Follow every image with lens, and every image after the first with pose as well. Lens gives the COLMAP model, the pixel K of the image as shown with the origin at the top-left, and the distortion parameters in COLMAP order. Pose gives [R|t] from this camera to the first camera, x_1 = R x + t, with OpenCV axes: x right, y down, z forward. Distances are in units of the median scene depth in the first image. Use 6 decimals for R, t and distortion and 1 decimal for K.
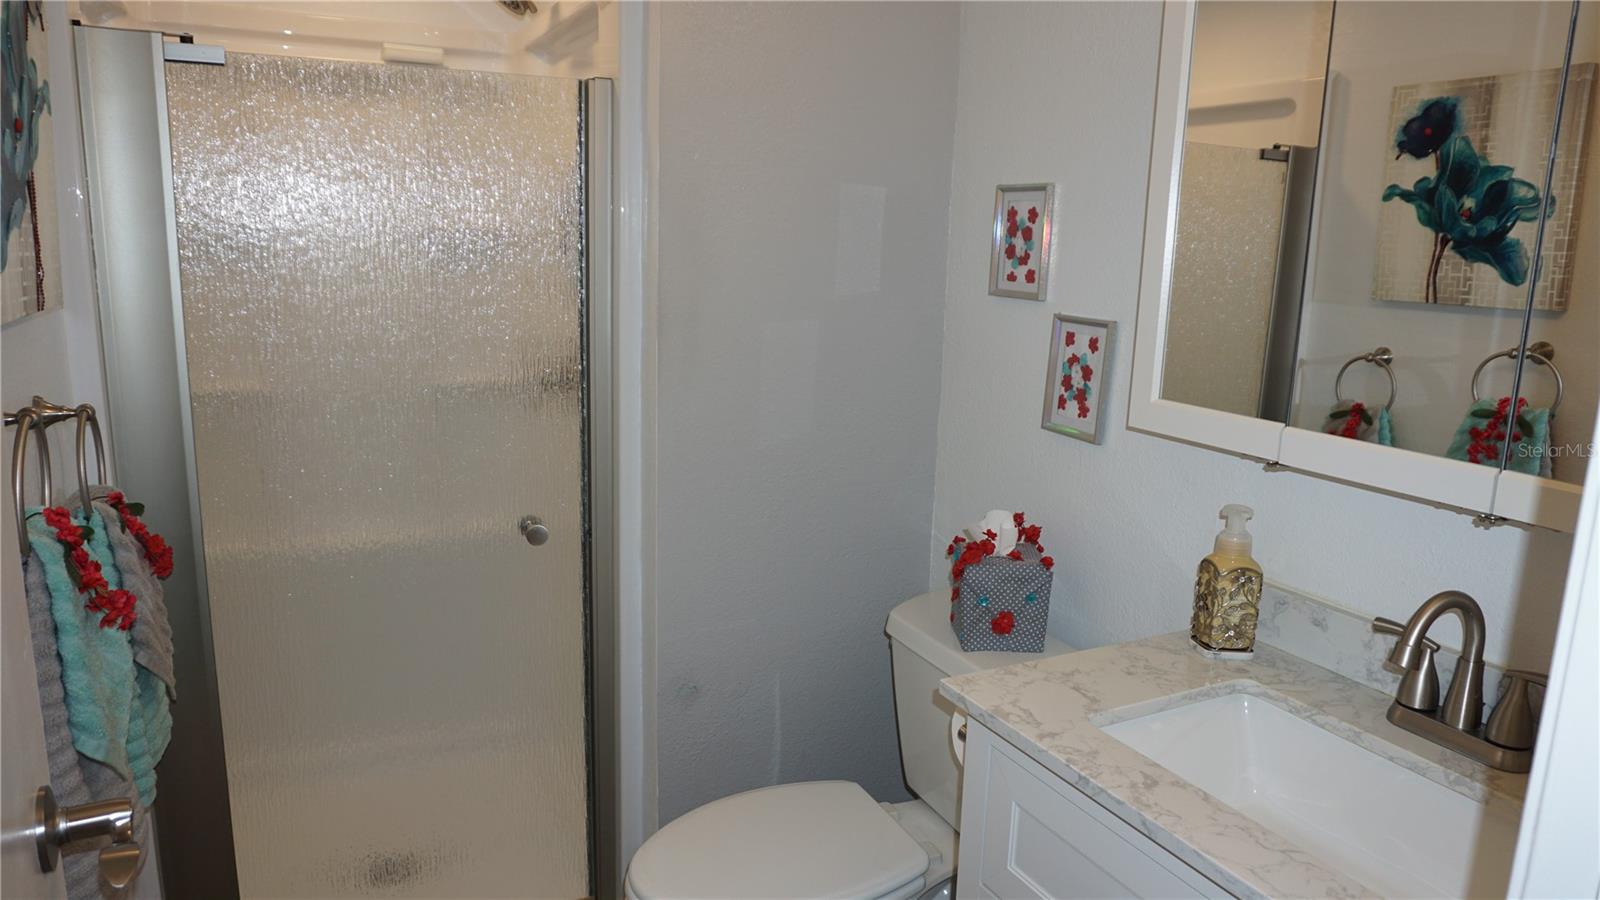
lens RADIAL K [[1075.7, 0, 803.5], [0, 1075.7, 459.3], [0, 0, 1]] dist [-0.066539, 0.035732]
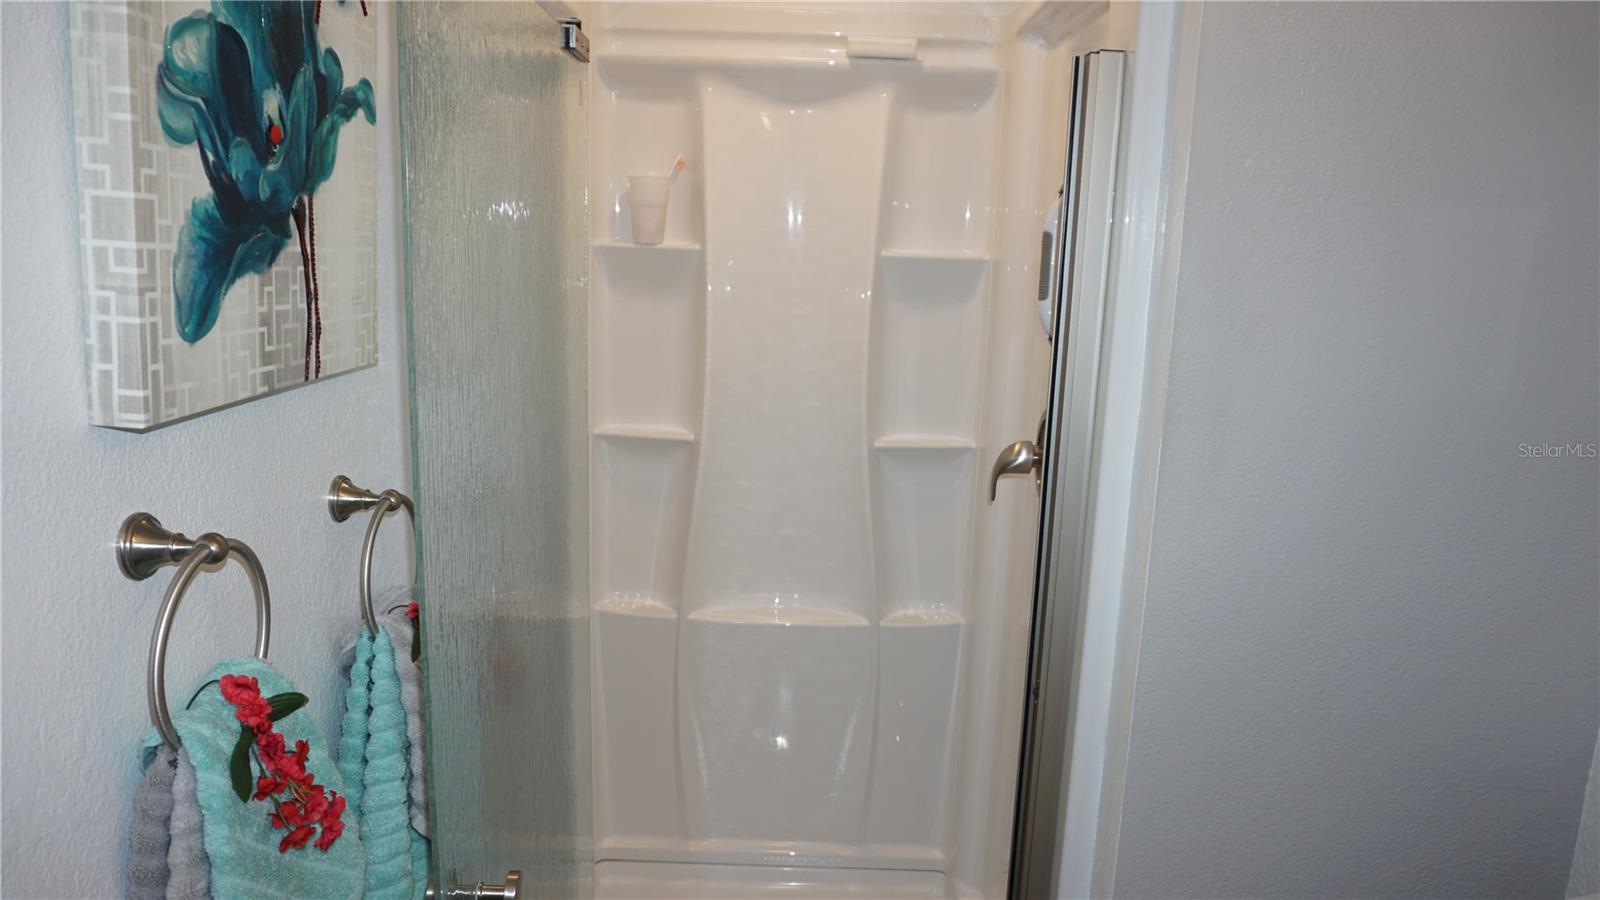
lens RADIAL K [[1075.7, 0, 803.5], [0, 1075.7, 459.3], [0, 0, 1]] dist [-0.066539, 0.035732]
pose [[0.898412, 0.089117, -0.430017, -0.048398], [-0.096051, 0.995361, 0.005603, -0.079294], [0.428521, 0.036270, 0.902803, 0.299685]]
